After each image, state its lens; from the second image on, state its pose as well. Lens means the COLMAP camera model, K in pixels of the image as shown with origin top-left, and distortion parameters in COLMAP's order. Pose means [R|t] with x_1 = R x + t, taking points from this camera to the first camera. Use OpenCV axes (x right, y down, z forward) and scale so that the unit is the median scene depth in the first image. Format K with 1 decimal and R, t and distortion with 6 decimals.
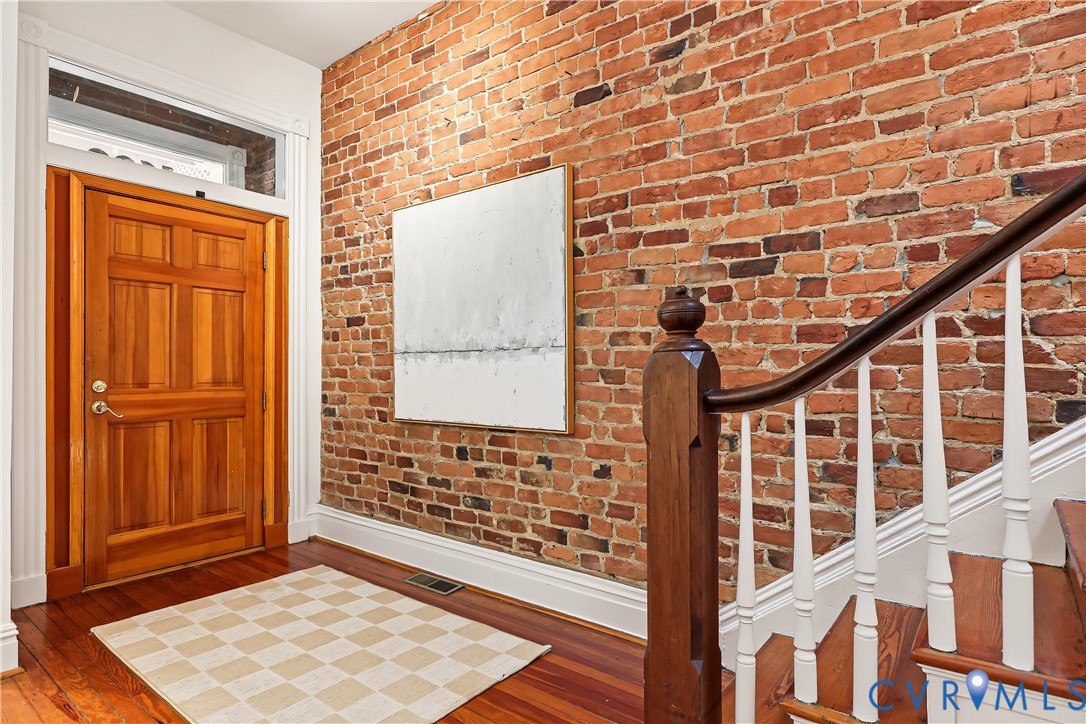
lens RADIAL K [[593.5, 0, 542.3], [0, 593.5, 364.2], [0, 0, 1]] dist [0.001268, 0.000048]
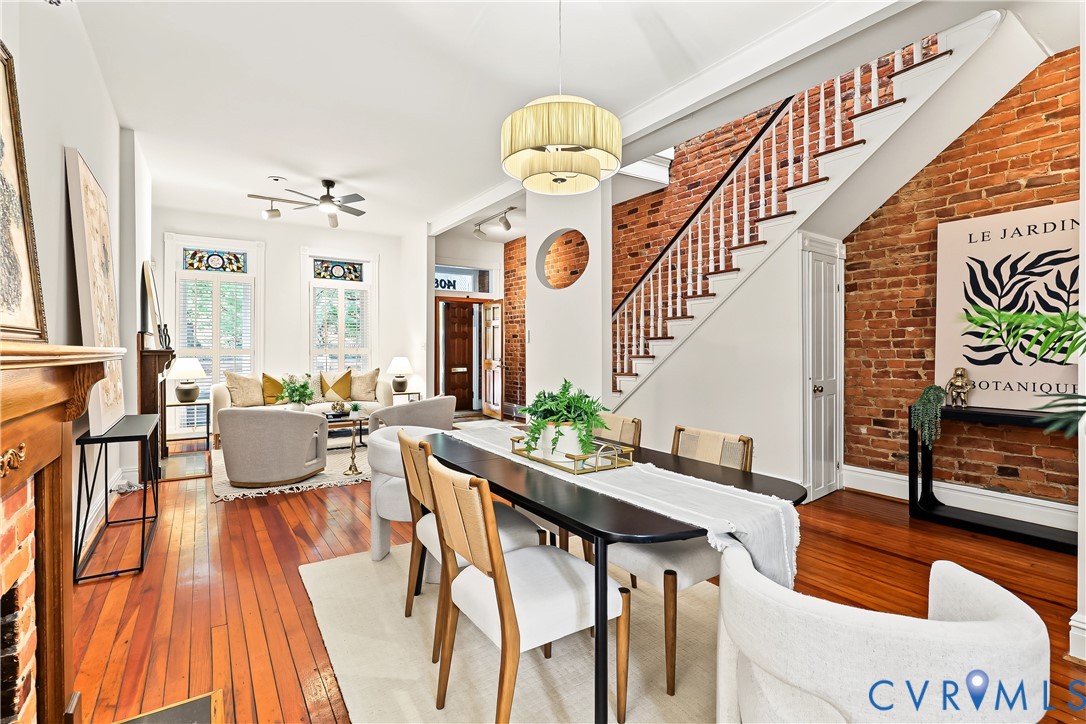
lens RADIAL K [[504.6, 0, 543.2], [0, 504.6, 356.7], [0, 0, 1]] dist [-0.001202, -0.000311]
pose [[0.950790, 0.002899, -0.309822, 0.551574], [0.002011, 0.999877, 0.015527, -0.011163], [0.309829, -0.015386, 0.950668, -1.227906]]
